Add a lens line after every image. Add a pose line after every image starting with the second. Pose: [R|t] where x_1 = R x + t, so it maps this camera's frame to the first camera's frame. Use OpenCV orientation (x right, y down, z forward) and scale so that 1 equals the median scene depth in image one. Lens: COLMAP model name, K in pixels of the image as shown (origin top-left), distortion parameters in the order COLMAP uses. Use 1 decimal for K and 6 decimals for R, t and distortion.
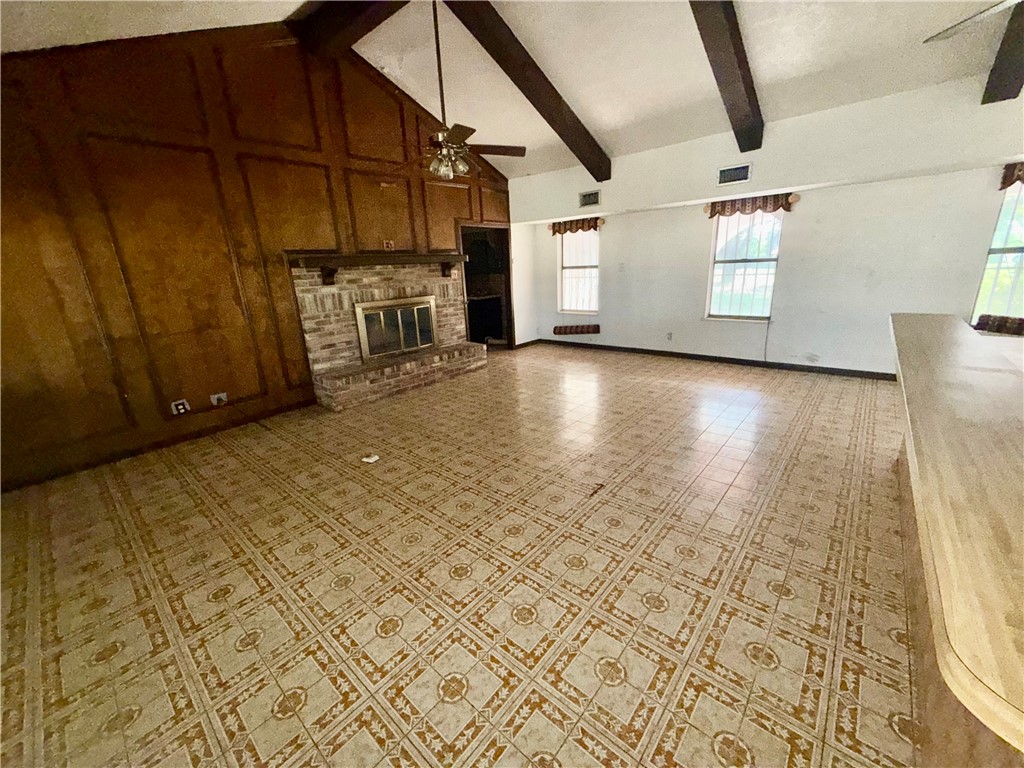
lens RADIAL K [[405.3, 0, 503.0], [0, 405.3, 380.4], [0, 0, 1]] dist [0.010164, -0.000033]
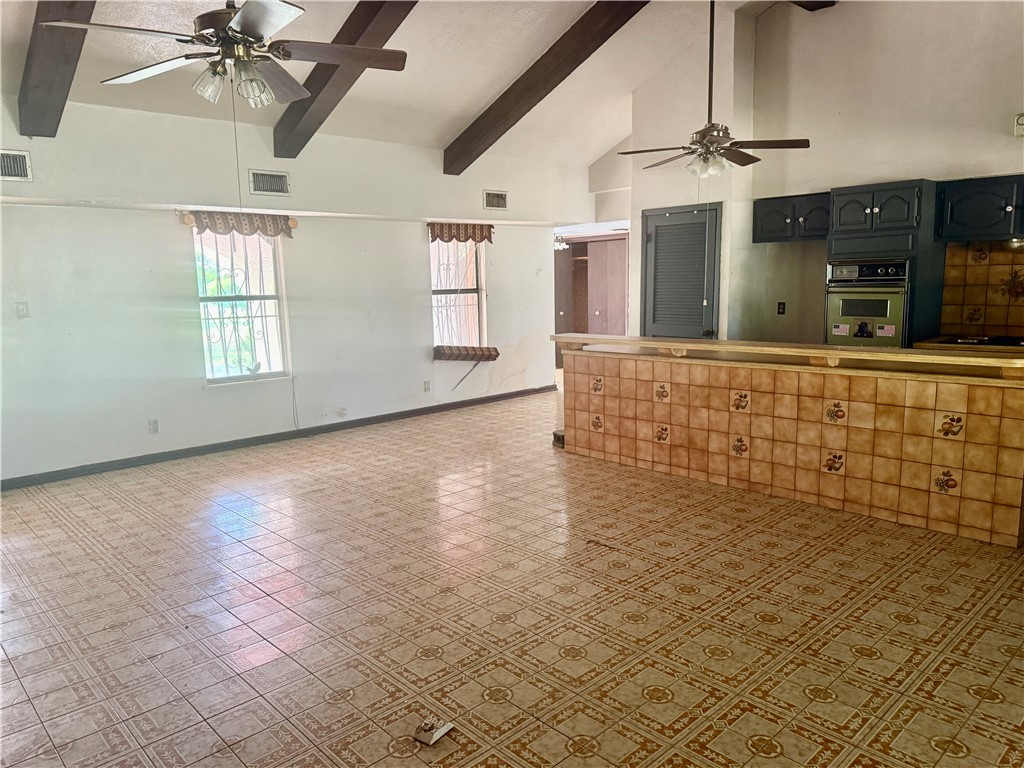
lens RADIAL K [[715.5, 0, 508.9], [0, 715.5, 405.8], [0, 0, 1]] dist [-0.015205, -0.001507]
pose [[0.102828, -0.123674, 0.986981, -1.552763], [0.288119, 0.953408, 0.089450, -0.245168], [-0.952058, 0.275170, 0.133670, 1.164217]]
